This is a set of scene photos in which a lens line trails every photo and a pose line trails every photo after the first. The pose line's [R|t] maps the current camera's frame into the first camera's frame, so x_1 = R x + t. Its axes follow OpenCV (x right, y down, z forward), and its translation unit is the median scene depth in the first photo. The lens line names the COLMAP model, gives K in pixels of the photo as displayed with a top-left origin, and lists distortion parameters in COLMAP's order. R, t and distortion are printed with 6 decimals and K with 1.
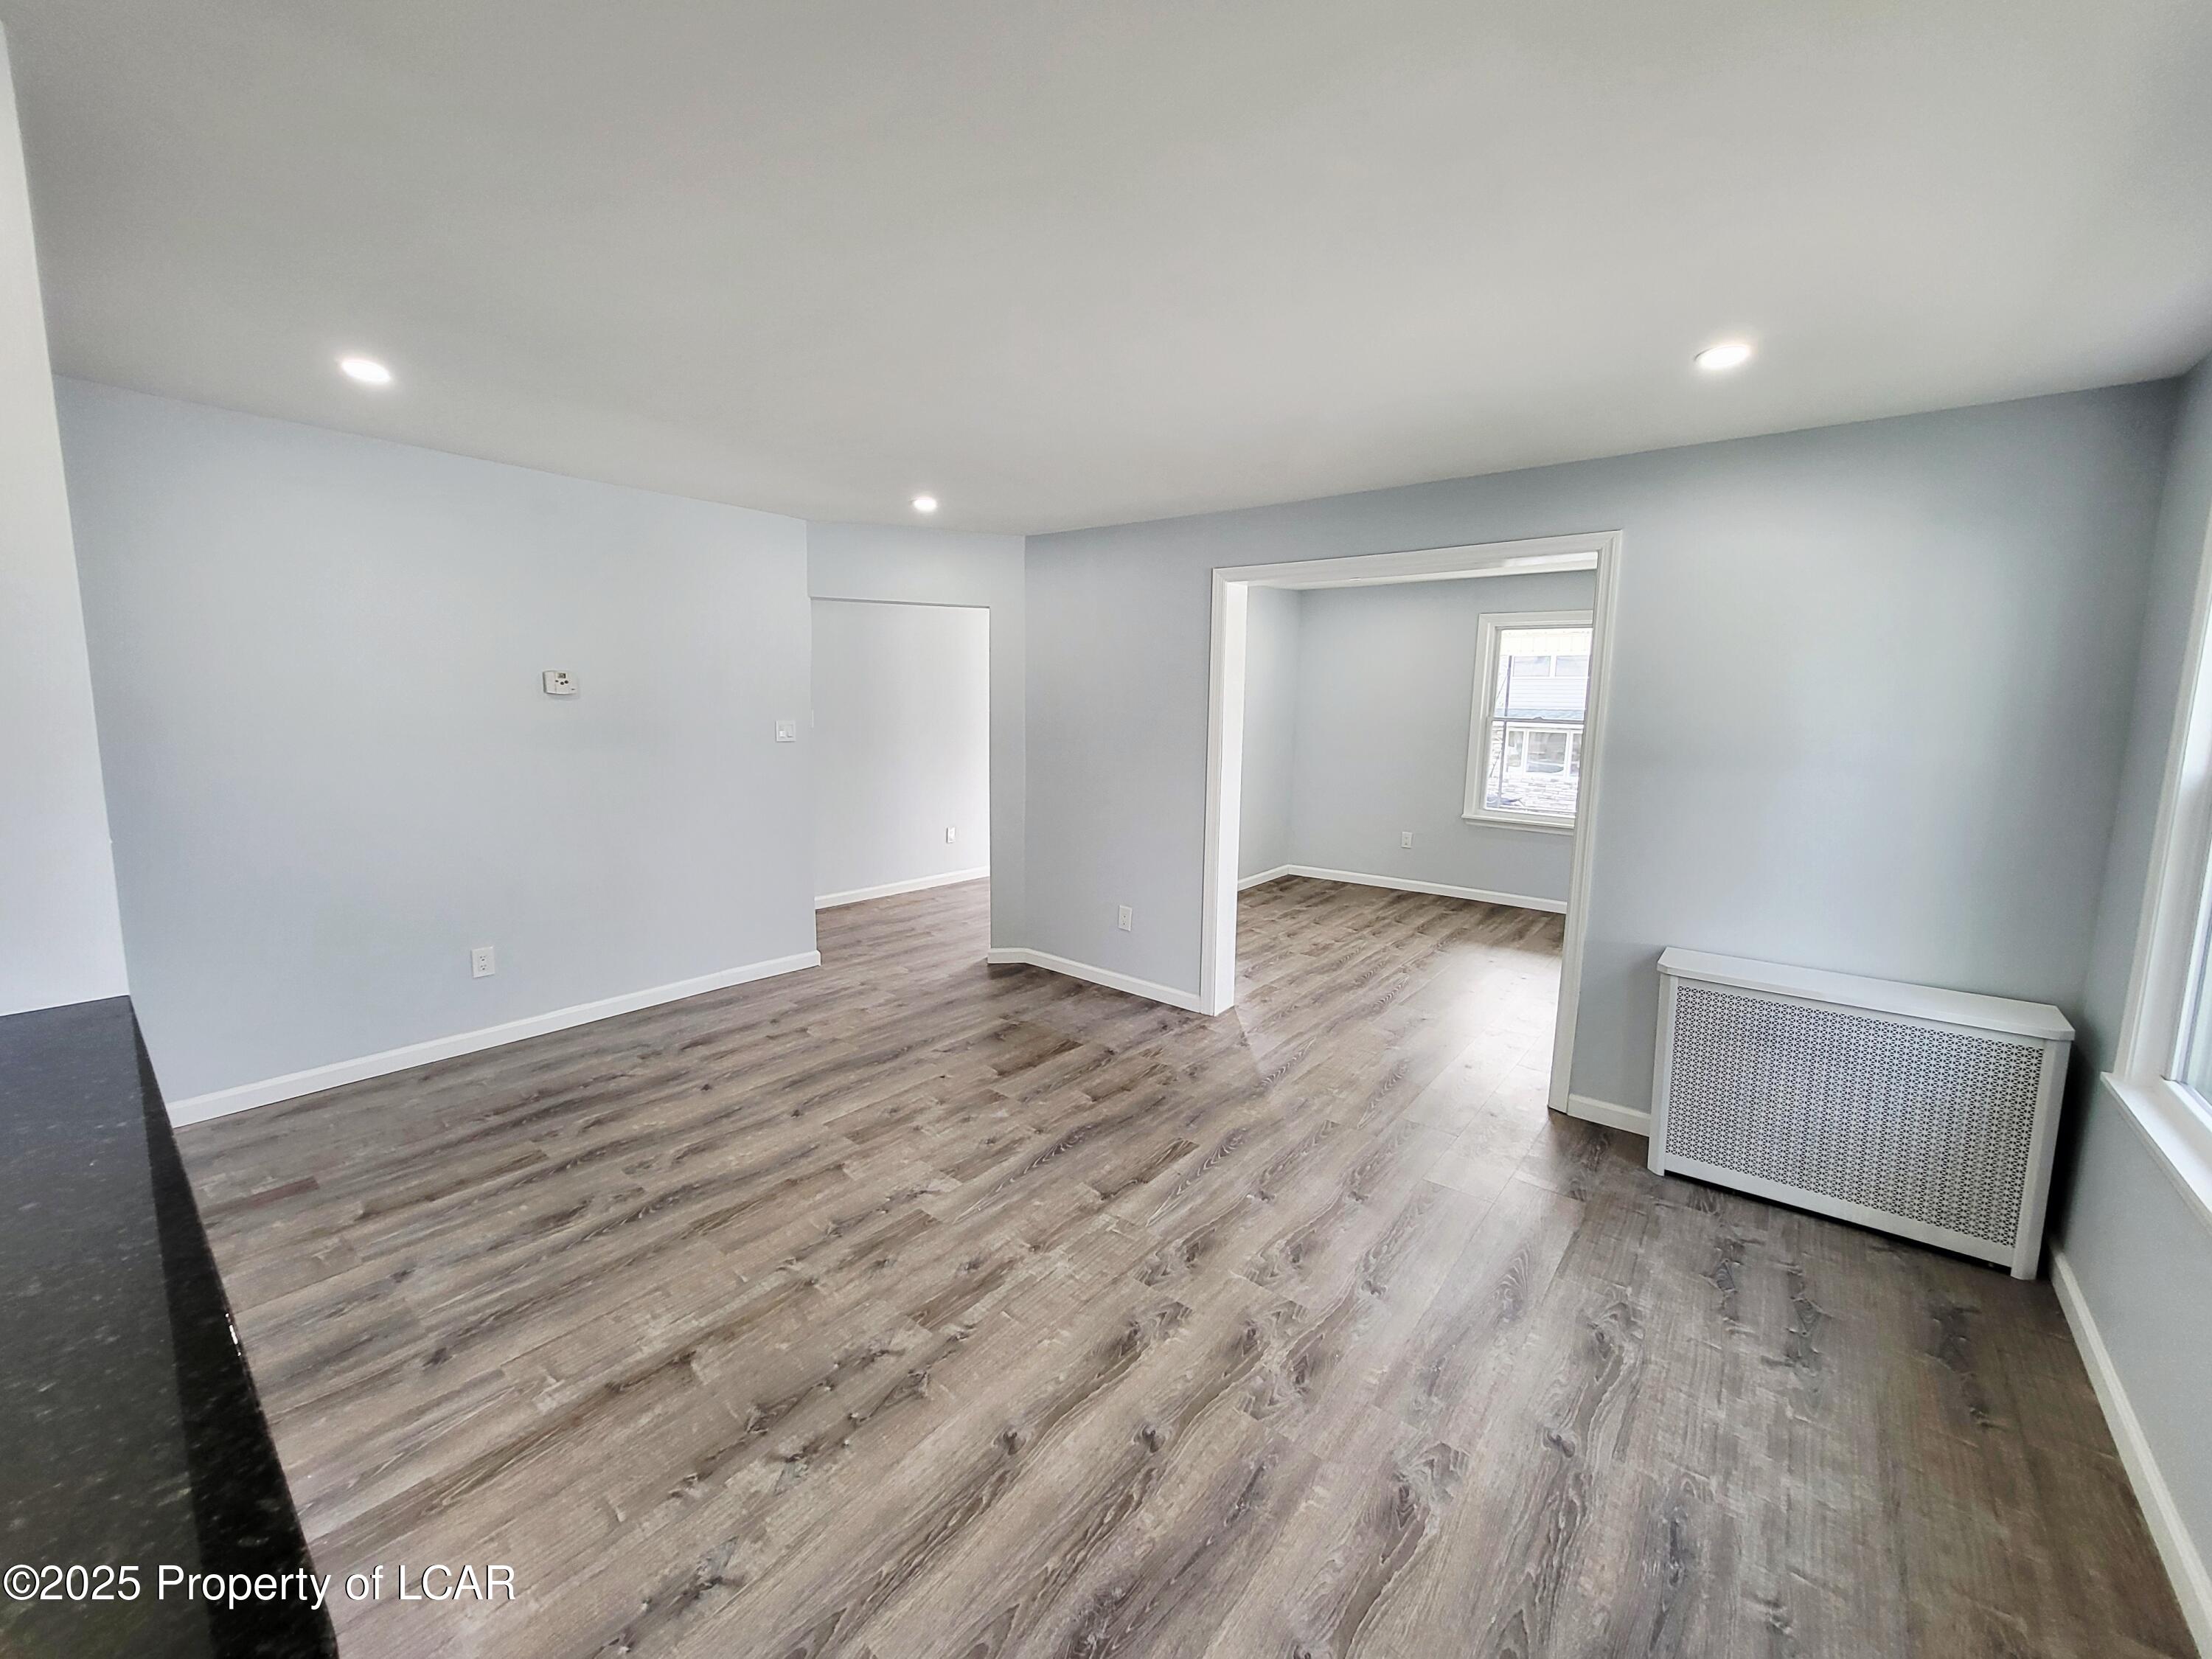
lens RADIAL K [[868.9, 0, 1078.1], [0, 868.9, 805.3], [0, 0, 1]] dist [0.007518, -0.003616]
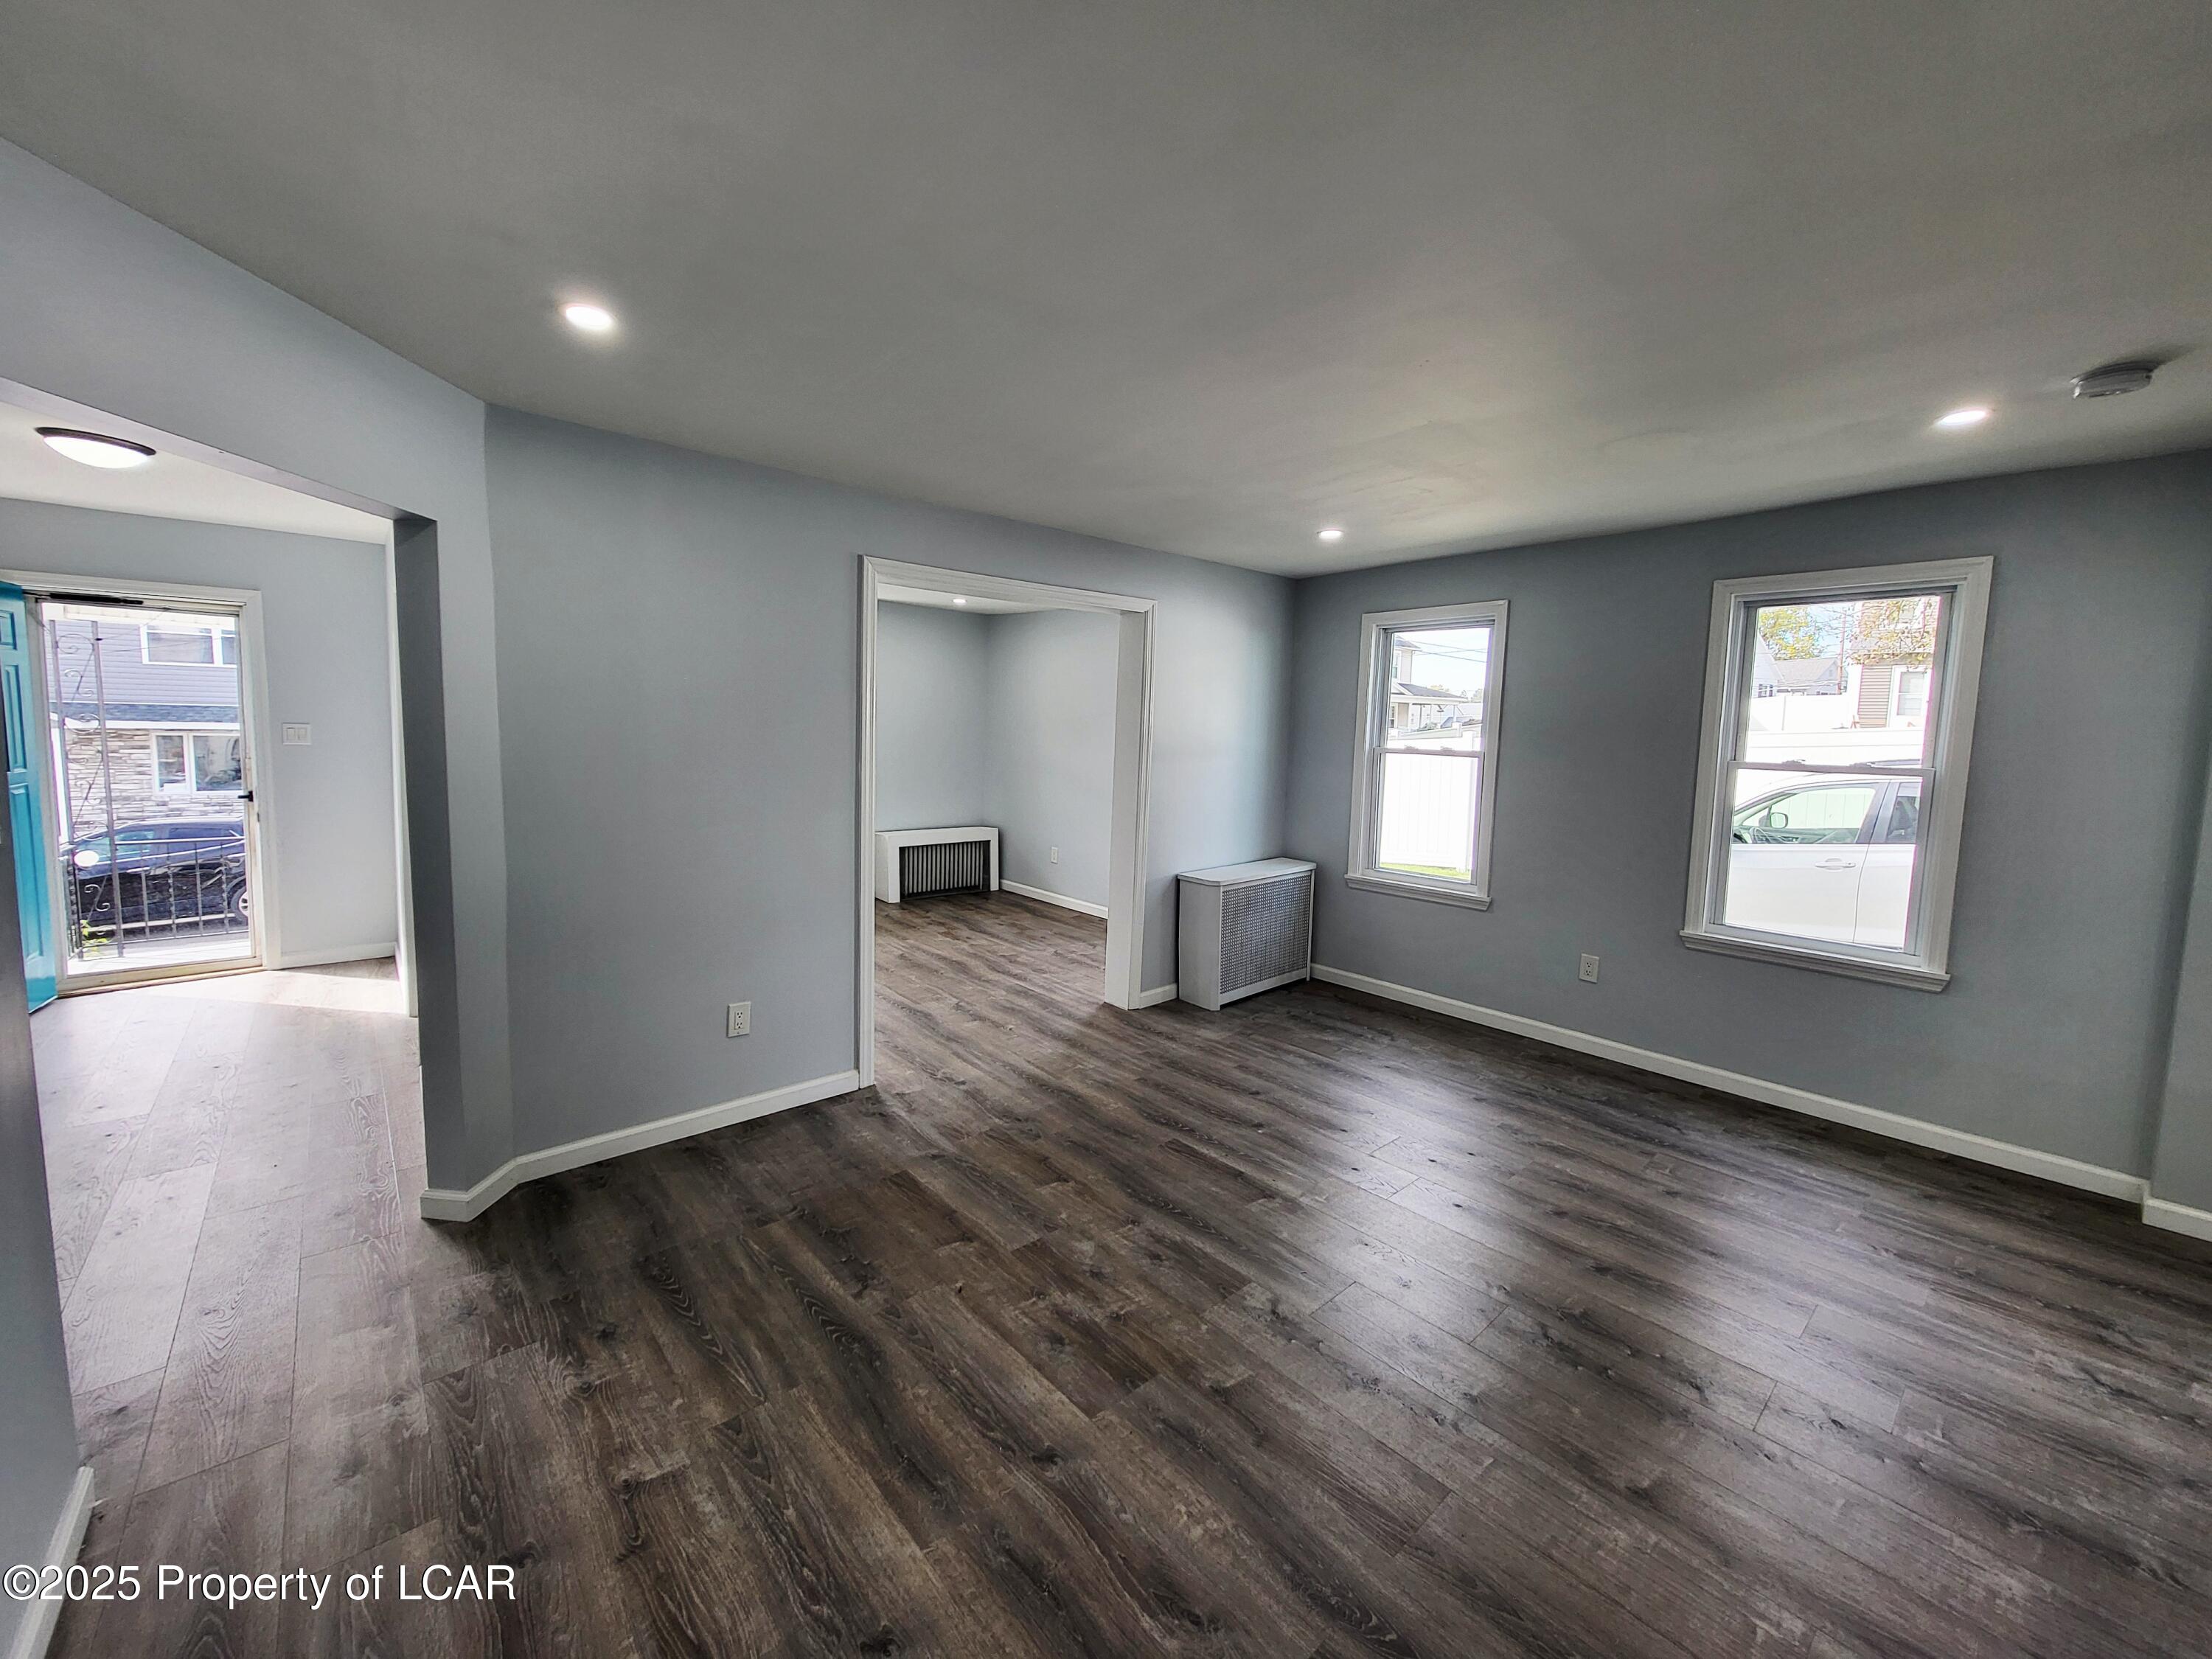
lens RADIAL K [[868.9, 0, 1107.9], [0, 868.9, 812.1], [0, 0, 1]] dist [0.007518, -0.003616]
pose [[0.149940, -0.115382, 0.981939, -0.753145], [0.100372, 0.989812, 0.100980, -0.100561], [-0.983587, 0.083418, 0.159994, 0.768168]]
